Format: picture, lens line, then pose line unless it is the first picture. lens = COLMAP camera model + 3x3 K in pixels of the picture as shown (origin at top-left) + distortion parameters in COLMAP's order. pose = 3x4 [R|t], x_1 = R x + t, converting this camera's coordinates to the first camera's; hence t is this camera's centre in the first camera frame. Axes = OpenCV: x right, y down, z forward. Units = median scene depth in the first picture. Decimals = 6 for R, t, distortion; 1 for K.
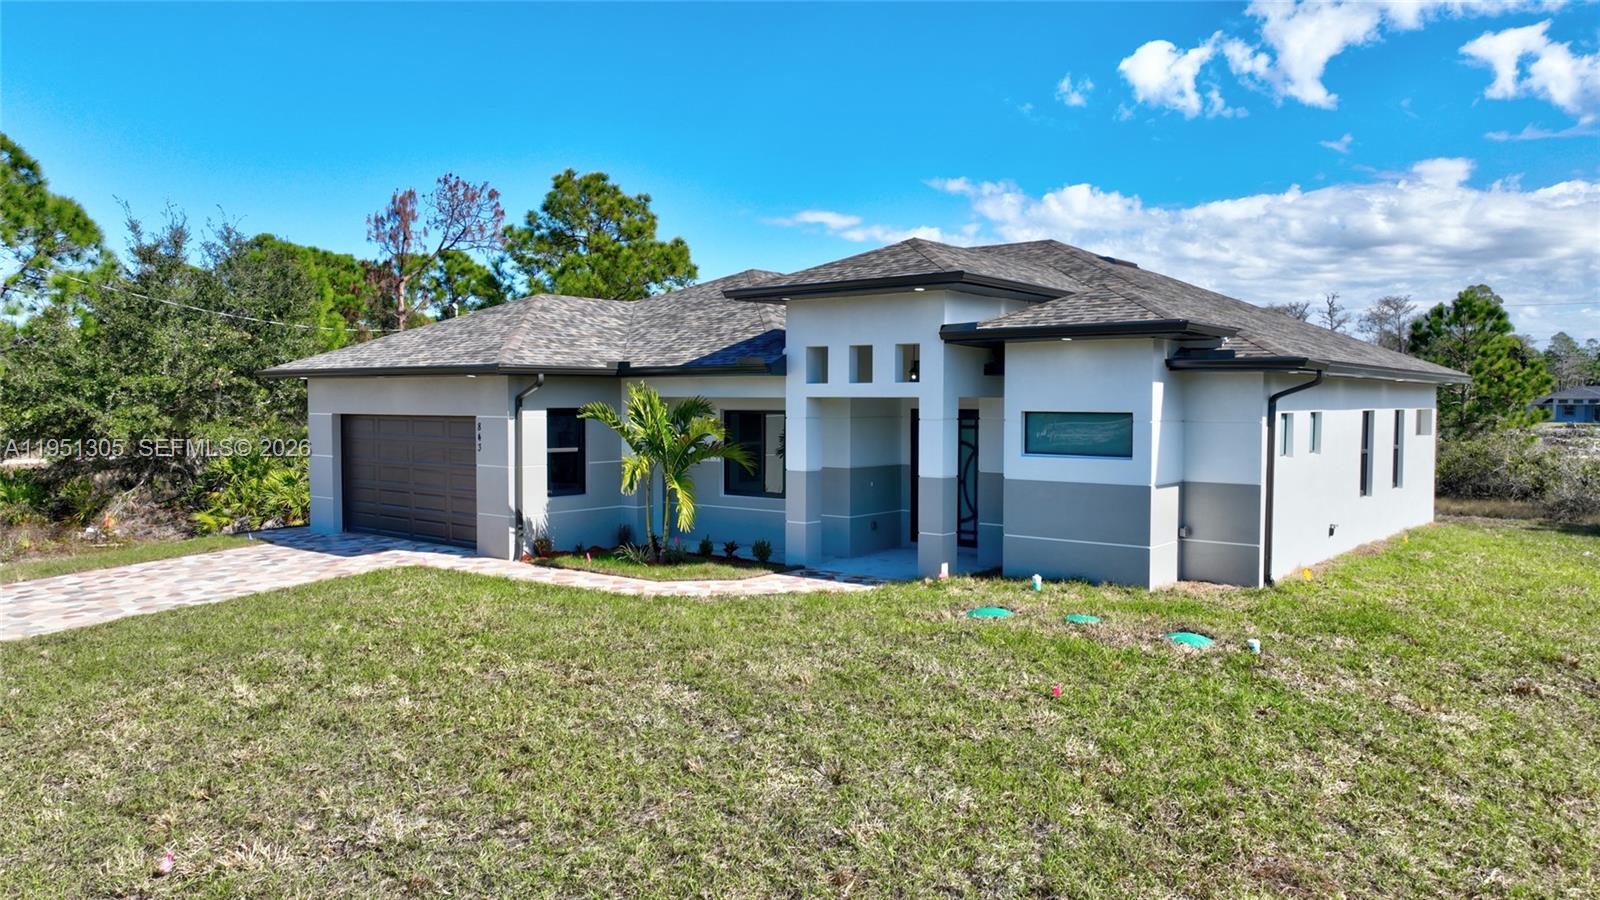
lens RADIAL K [[1122.3, 0, 800.0], [0, 1122.3, 450.0], [0, 0, 1]] dist [0.003153, 0.003790]
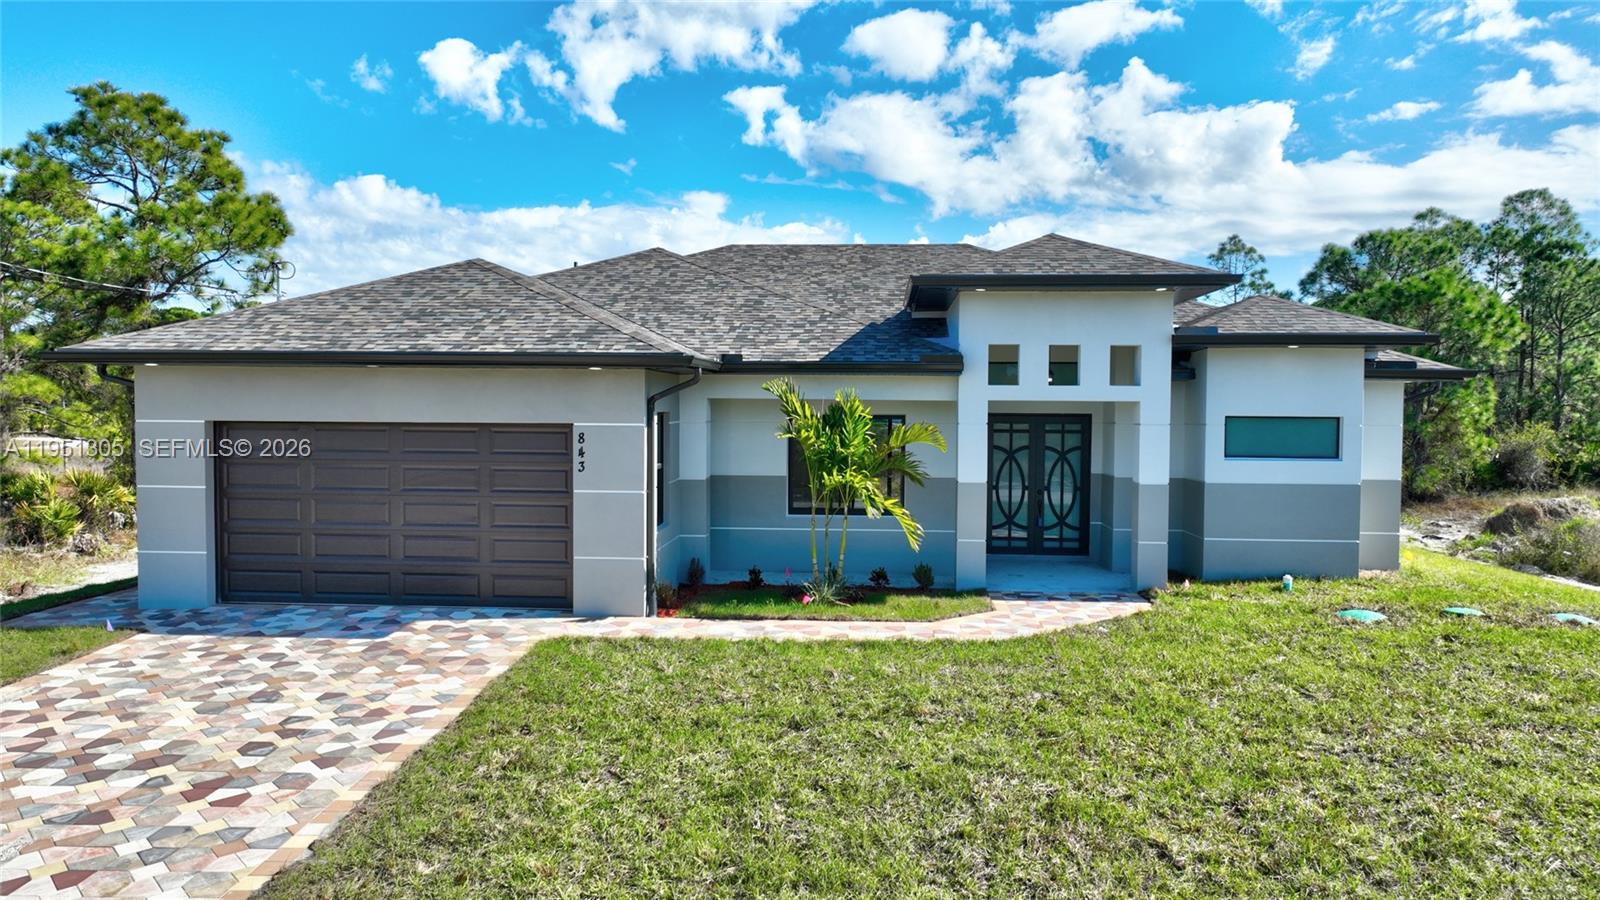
lens RADIAL K [[1143.5, 0, 802.8], [0, 1143.5, 449.1], [0, 0, 1]] dist [0.007350, 0.005234]
pose [[0.817160, -0.017972, 0.576130, -0.593385], [0.020623, 0.999785, 0.001937, -0.012235], [-0.576042, 0.010298, 0.817356, 0.312281]]
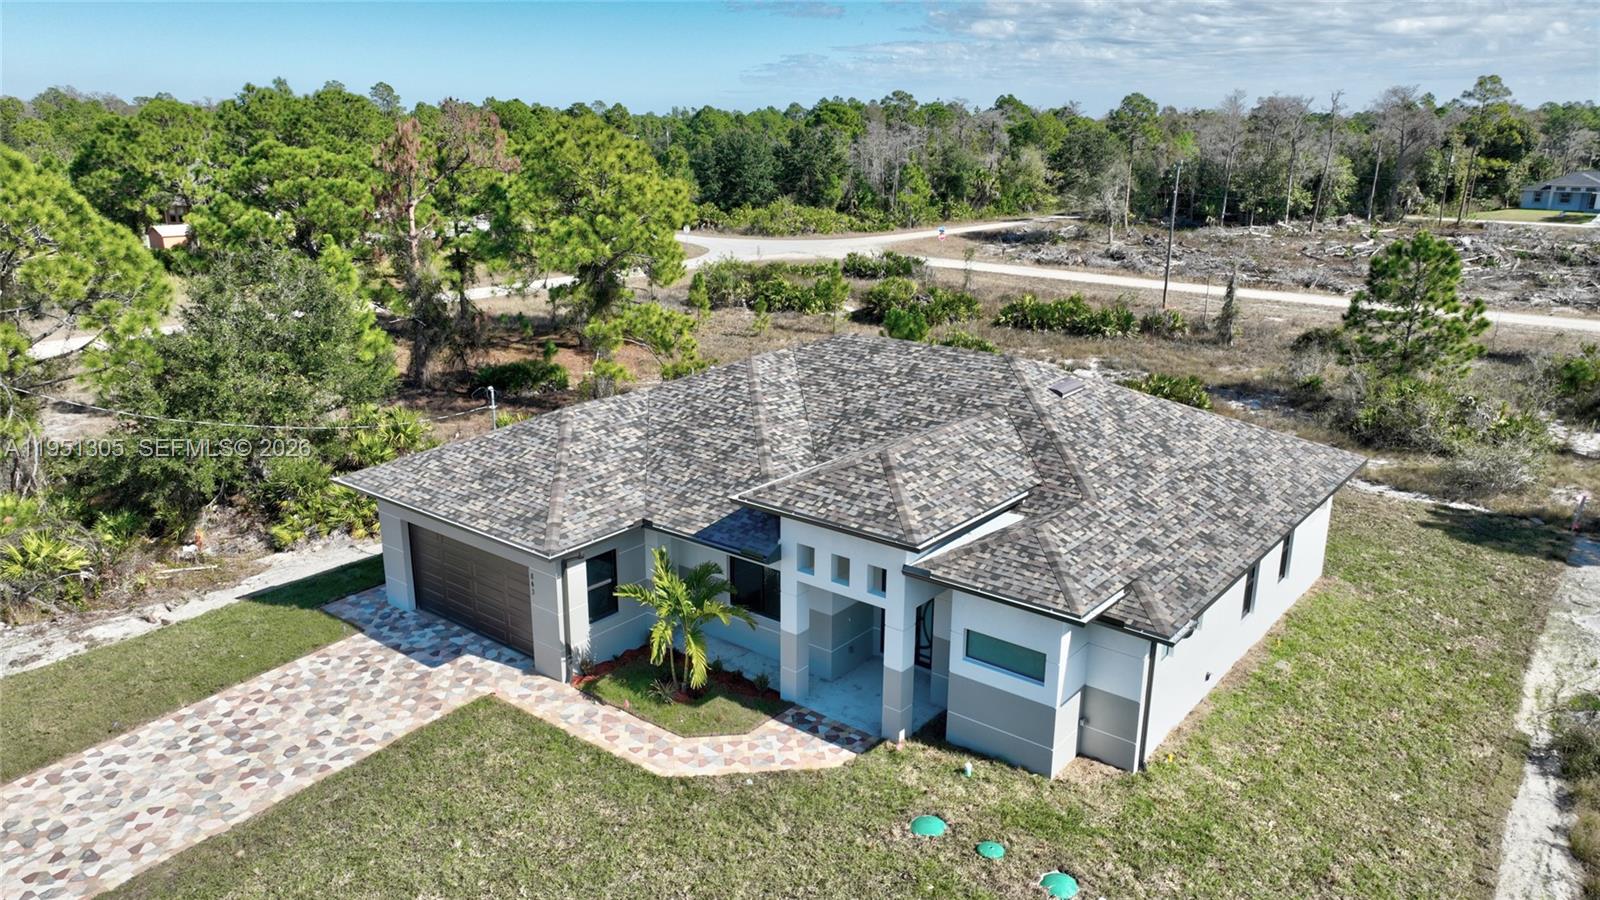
lens RADIAL K [[1122.3, 0, 800.0], [0, 1122.3, 450.0], [0, 0, 1]] dist [0.003153, 0.003790]
pose [[0.999984, 0.002444, 0.005105, 0.002110], [-0.003594, 0.971007, 0.239023, -0.450881], [-0.004373, -0.239038, 0.971000, -0.165550]]
